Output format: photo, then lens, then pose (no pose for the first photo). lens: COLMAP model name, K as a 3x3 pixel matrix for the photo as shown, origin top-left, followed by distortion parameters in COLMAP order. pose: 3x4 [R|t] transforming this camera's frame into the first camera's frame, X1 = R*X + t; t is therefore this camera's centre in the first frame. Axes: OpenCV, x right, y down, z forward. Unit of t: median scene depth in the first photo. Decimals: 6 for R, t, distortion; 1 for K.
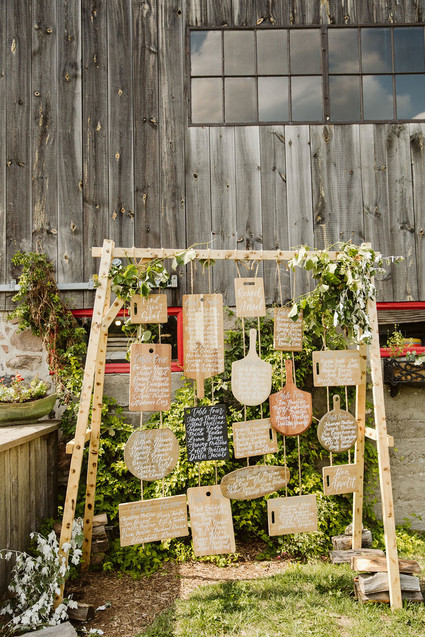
lens RADIAL K [[824.2, 0, 212.4], [0, 824.2, 316.6], [0, 0, 1]] dist [-0.023565, 0.000000]
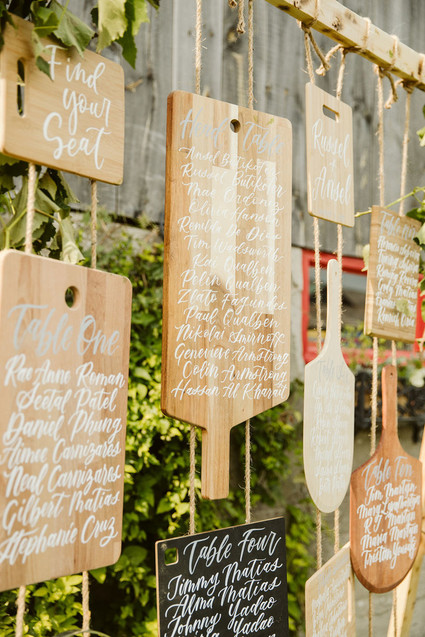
lens RADIAL K [[824.2, 0, 212.2], [0, 824.2, 323.9], [0, 0, 1]] dist [-0.023565, 0.000000]
pose [[0.698325, 0.080142, 0.711280, -0.202397], [-0.081013, 0.996176, -0.032705, 0.052842], [-0.711181, -0.034784, 0.702148, 0.820653]]
